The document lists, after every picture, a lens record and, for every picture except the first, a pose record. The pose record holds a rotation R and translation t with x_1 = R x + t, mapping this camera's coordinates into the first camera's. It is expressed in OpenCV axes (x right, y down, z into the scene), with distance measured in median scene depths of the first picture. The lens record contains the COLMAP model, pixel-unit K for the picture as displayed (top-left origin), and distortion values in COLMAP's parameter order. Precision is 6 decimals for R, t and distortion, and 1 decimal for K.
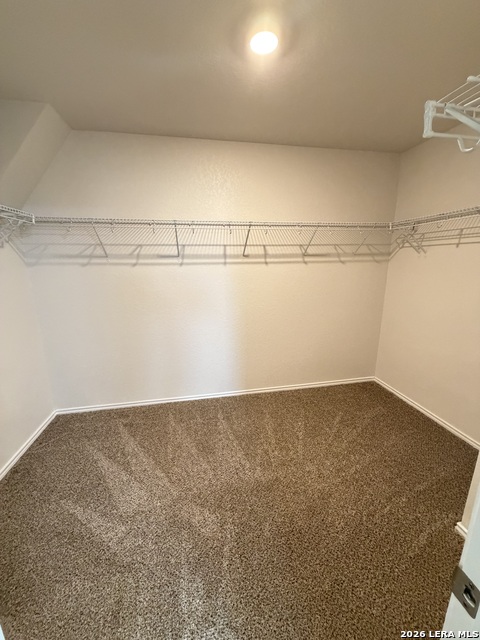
lens RADIAL K [[253.6, 0, 240.8], [0, 253.6, 318.5], [0, 0, 1]] dist [-0.001469, -0.000109]
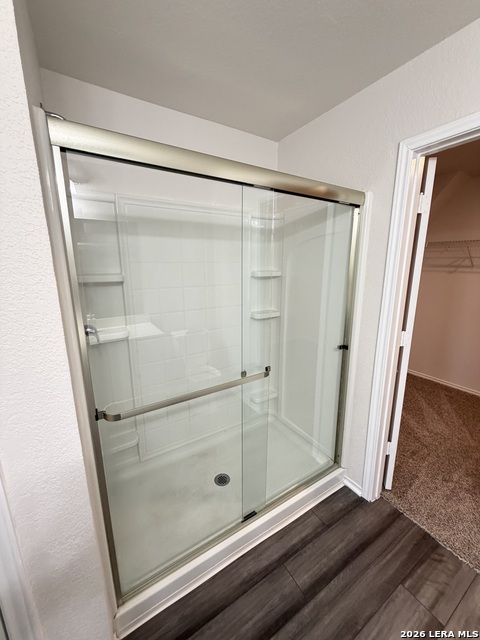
lens RADIAL K [[253.6, 0, 240.8], [0, 253.6, 318.5], [0, 0, 1]] dist [-0.001469, -0.000109]
pose [[0.348623, 0.194923, -0.916770, 0.313049], [-0.219628, 0.967891, 0.122274, 0.120506], [0.911167, 0.158721, 0.380240, -0.557296]]
